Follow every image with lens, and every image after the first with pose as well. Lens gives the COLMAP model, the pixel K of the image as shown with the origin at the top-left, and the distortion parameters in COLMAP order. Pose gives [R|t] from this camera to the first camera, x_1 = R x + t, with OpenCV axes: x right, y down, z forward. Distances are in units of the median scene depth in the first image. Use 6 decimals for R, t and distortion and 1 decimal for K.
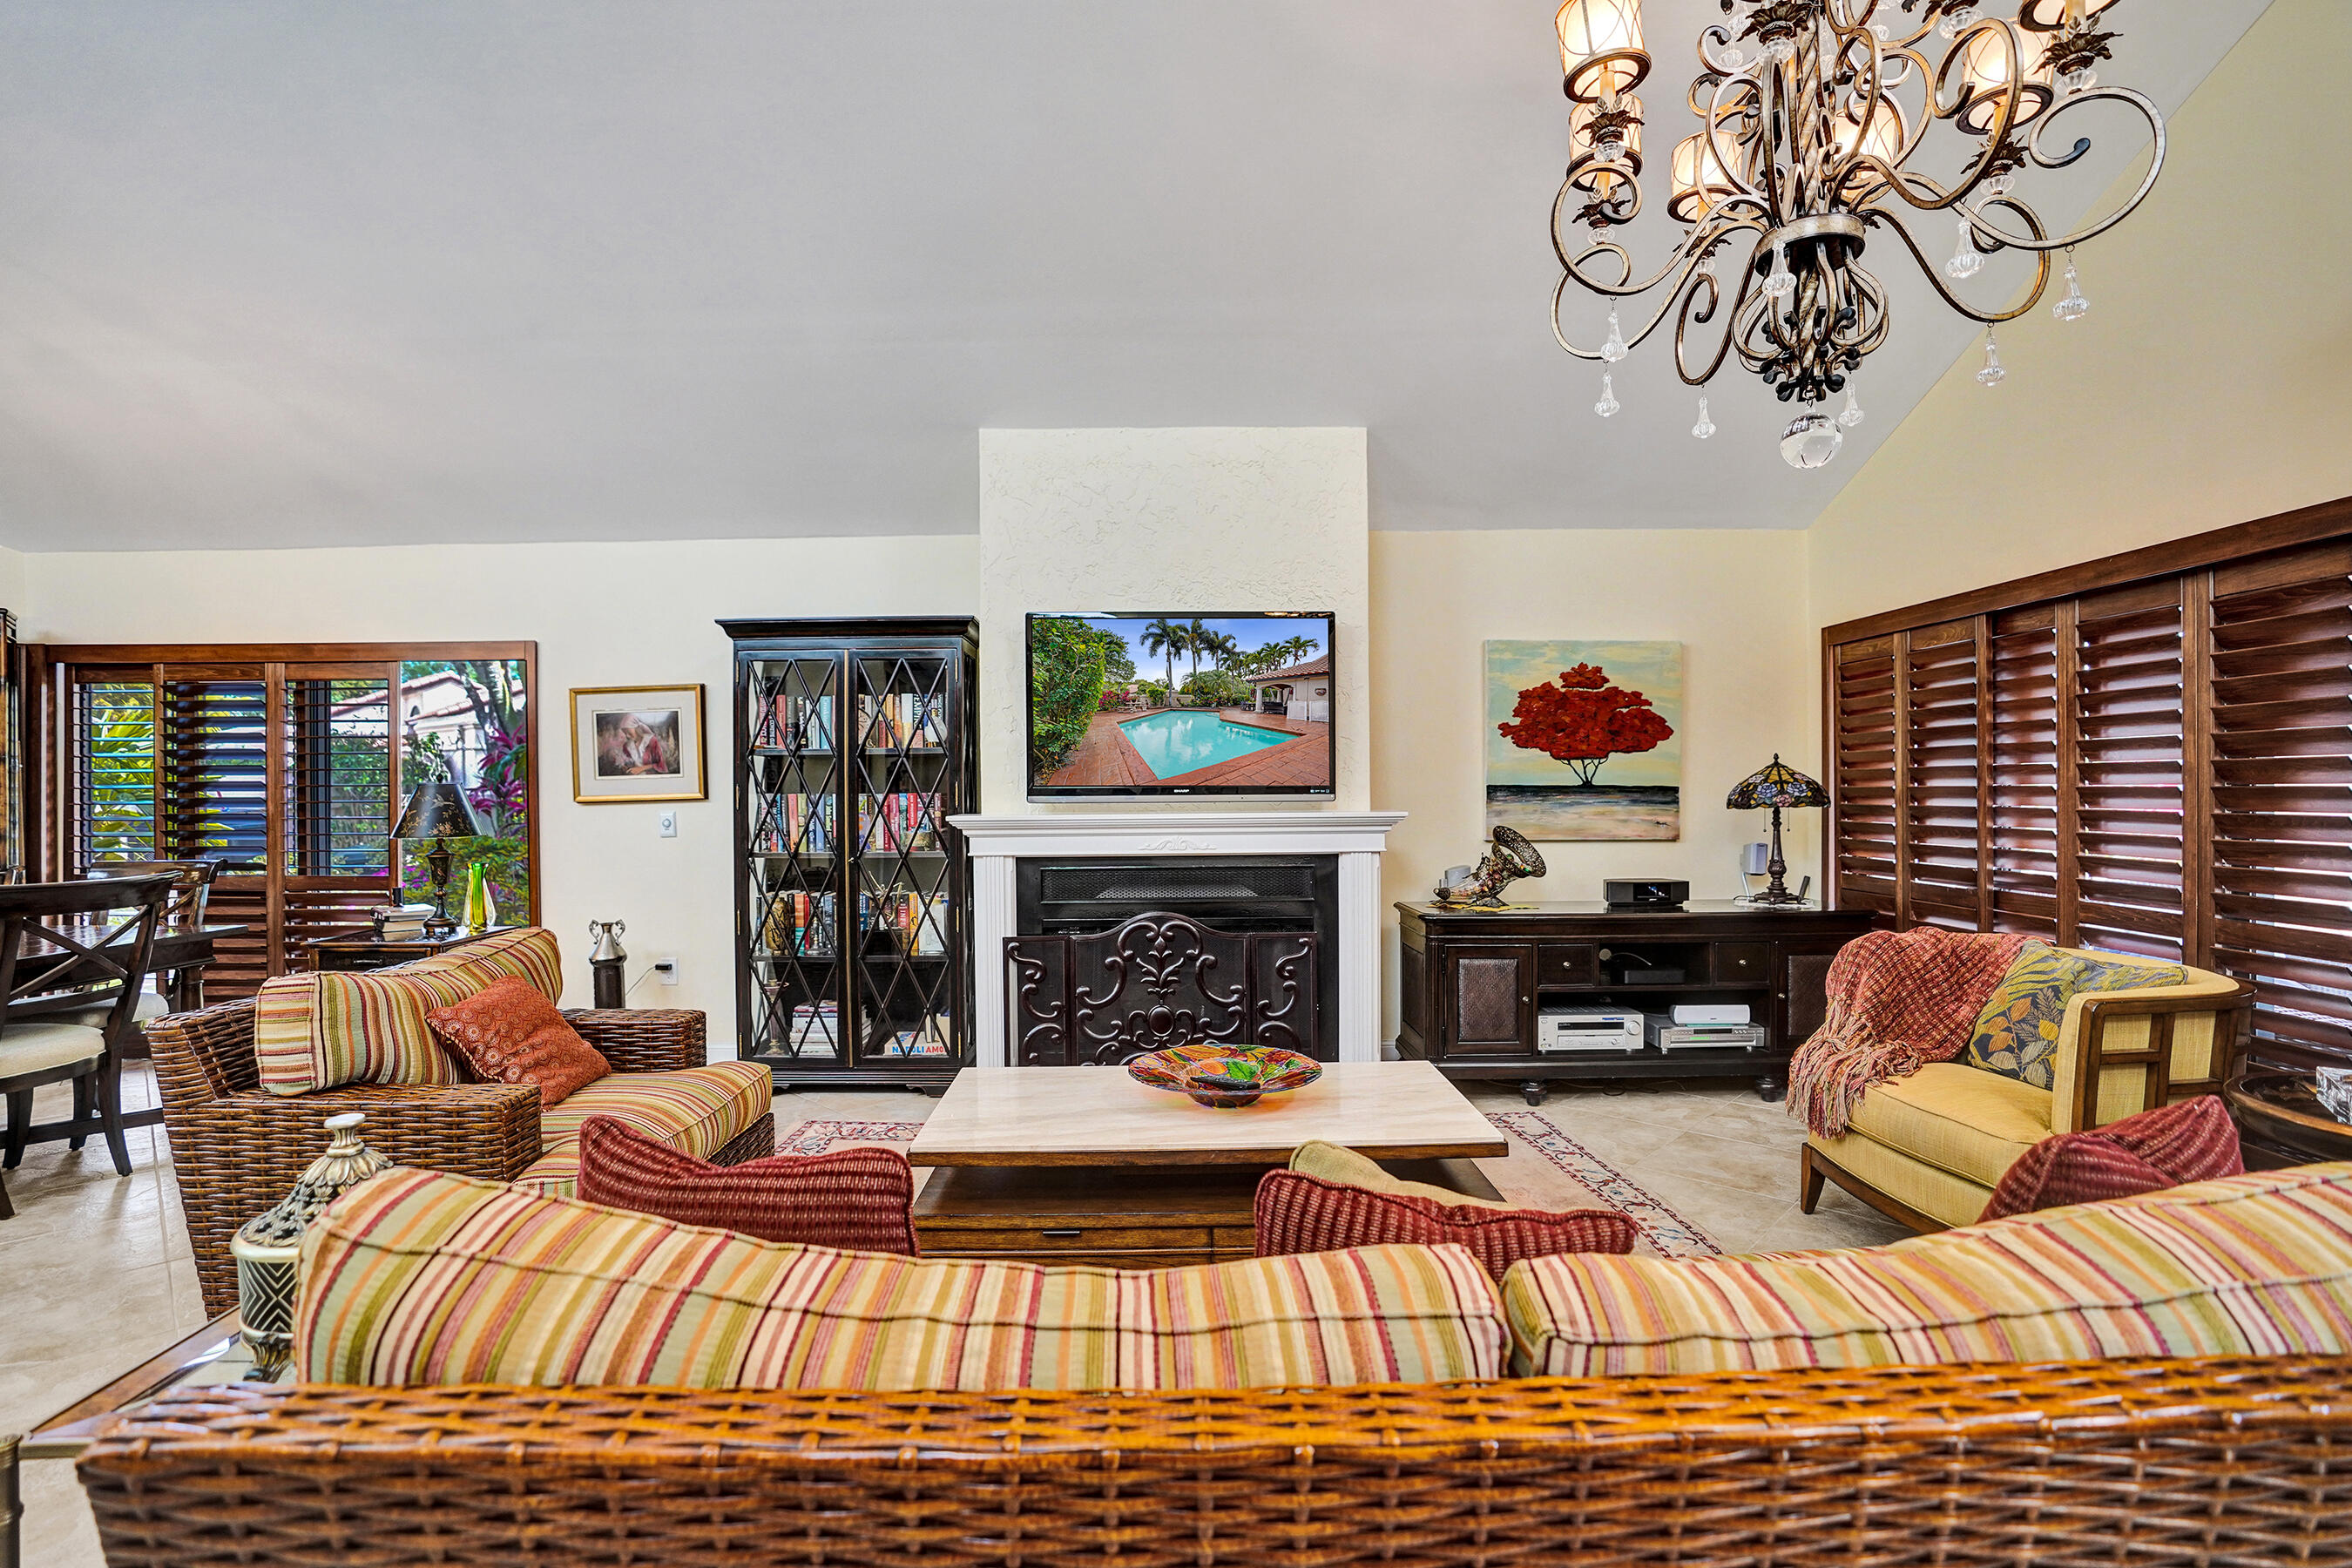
lens RADIAL K [[1083.5, 0, 1114.2], [0, 1083.5, 749.4], [0, 0, 1]] dist [-0.039055, -0.000034]
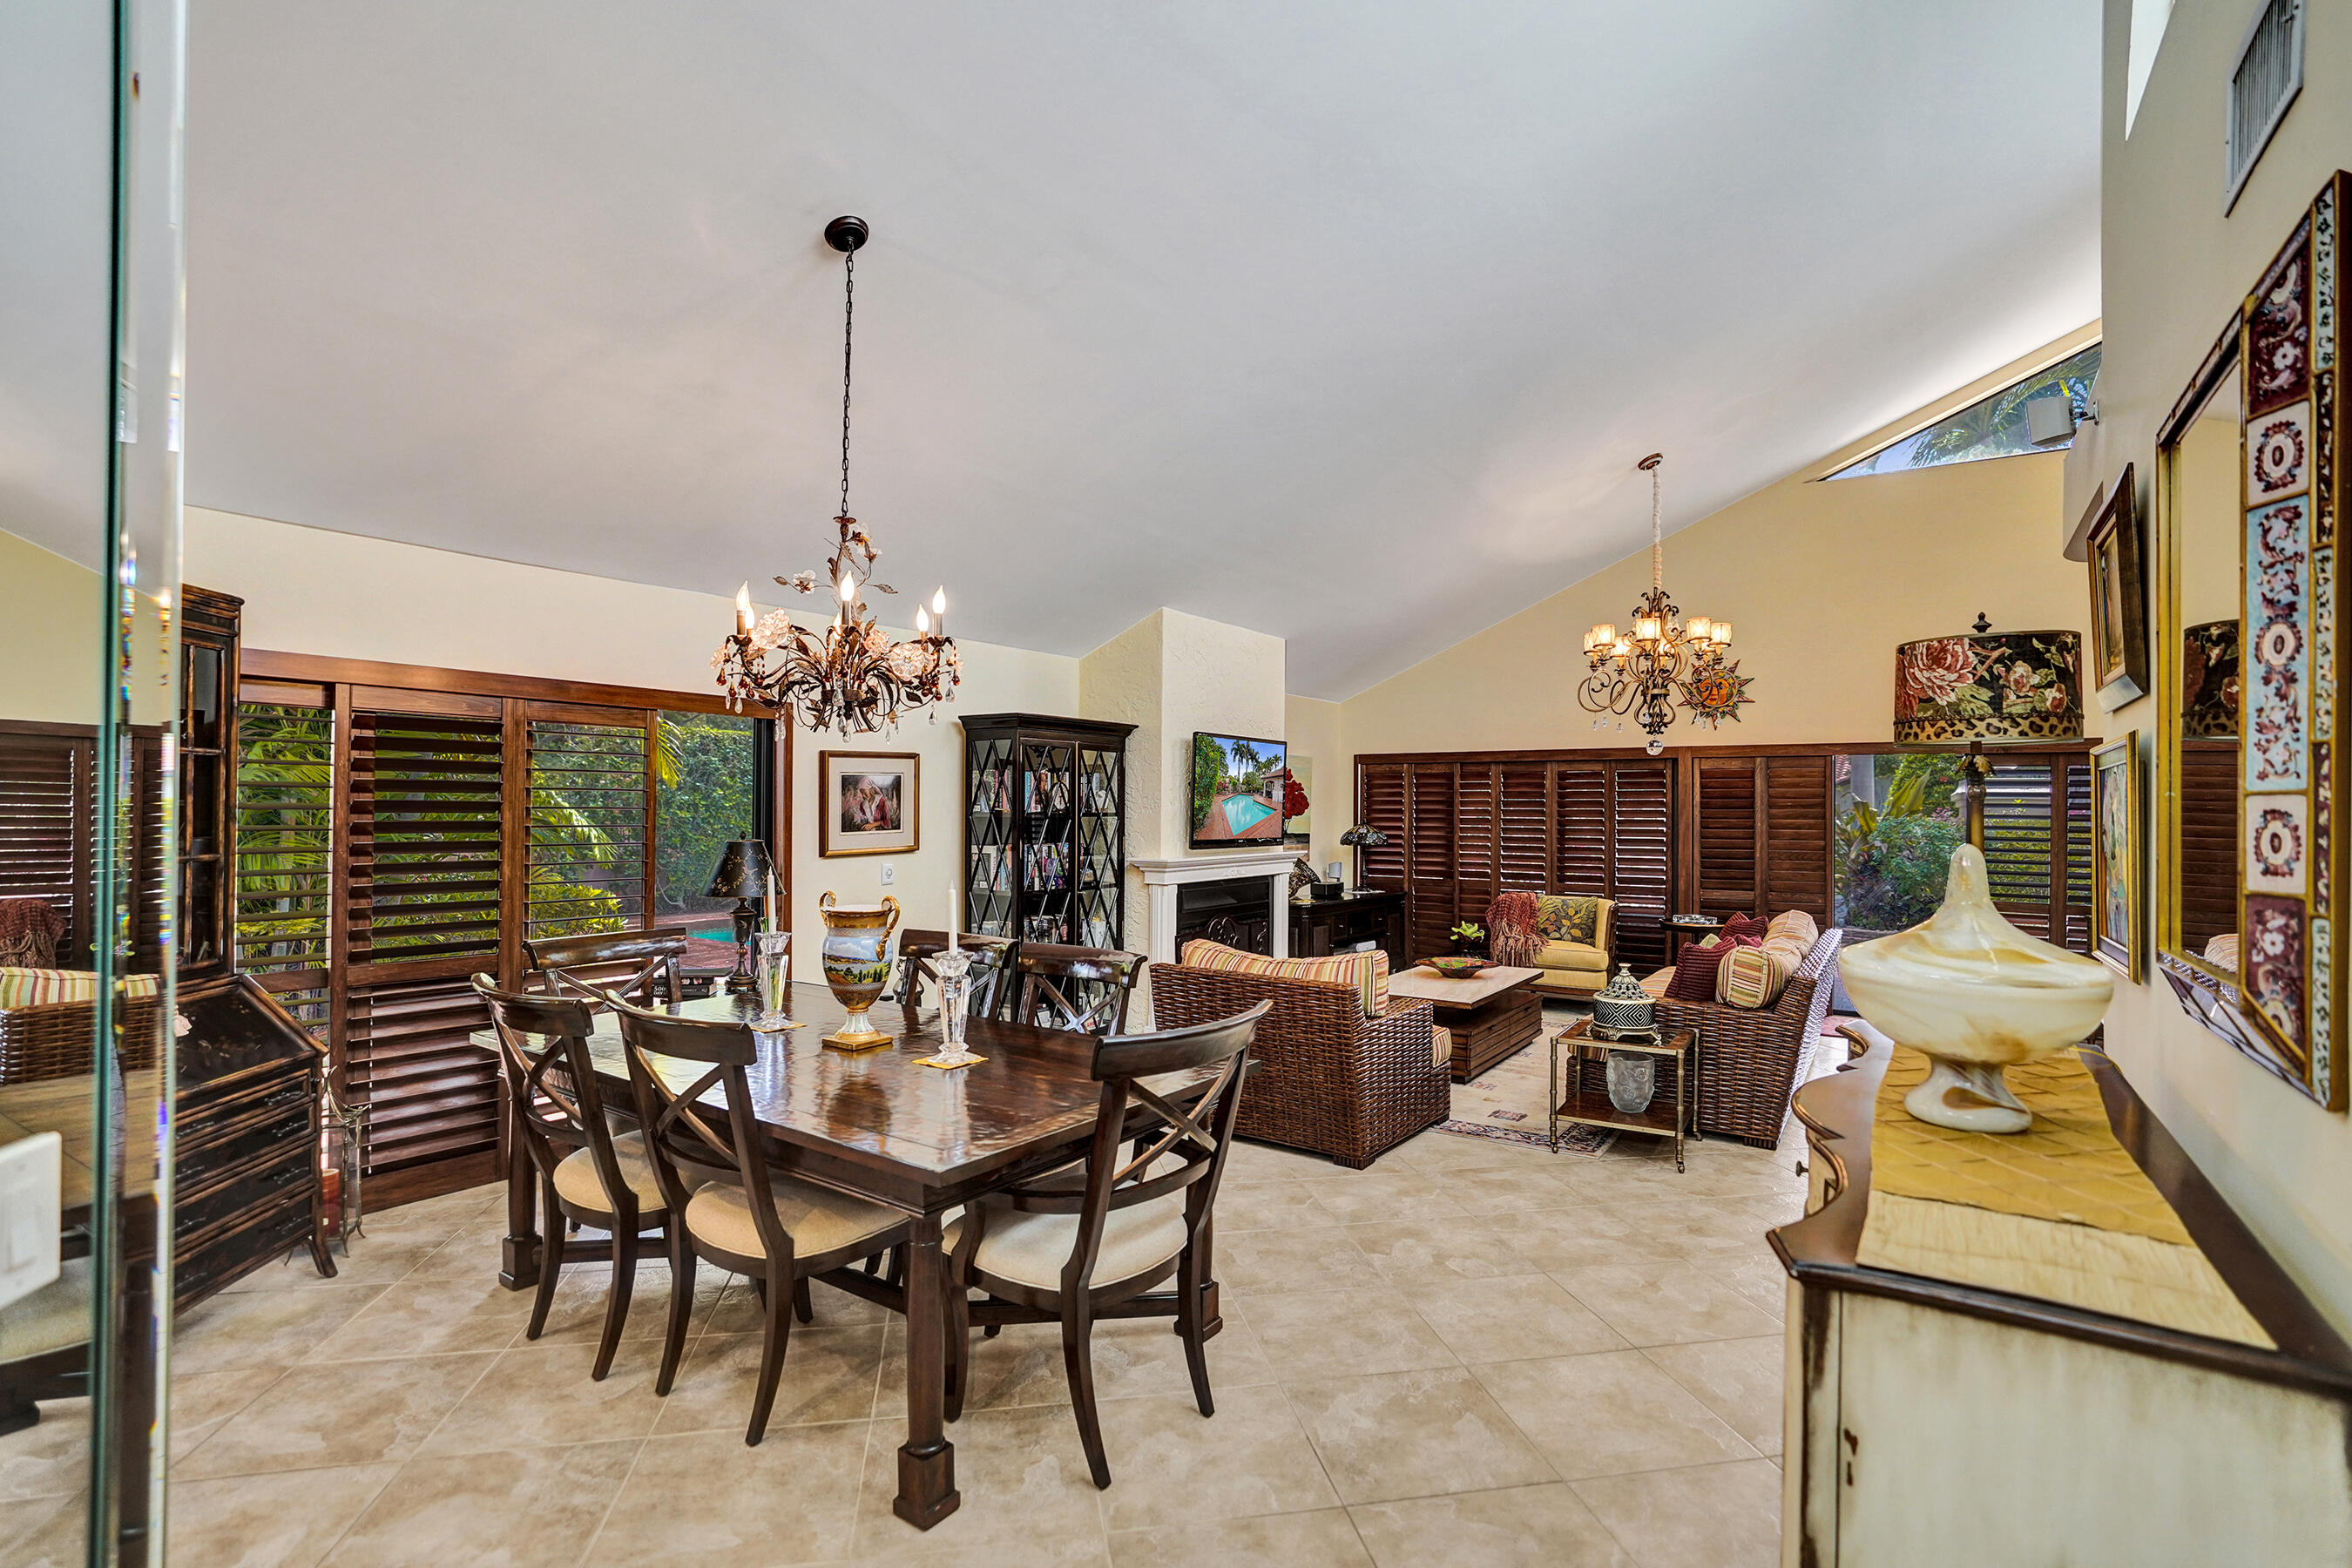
lens RADIAL K [[1098.7, 0, 1204.8], [0, 1098.7, 789.7], [0, 0, 1]] dist [-0.017485, 0.000123]
pose [[0.555361, 0.024815, 0.831239, -1.406707], [-0.042697, 0.999087, -0.001299, -0.038328], [-0.830513, -0.034770, 0.555913, 0.085662]]
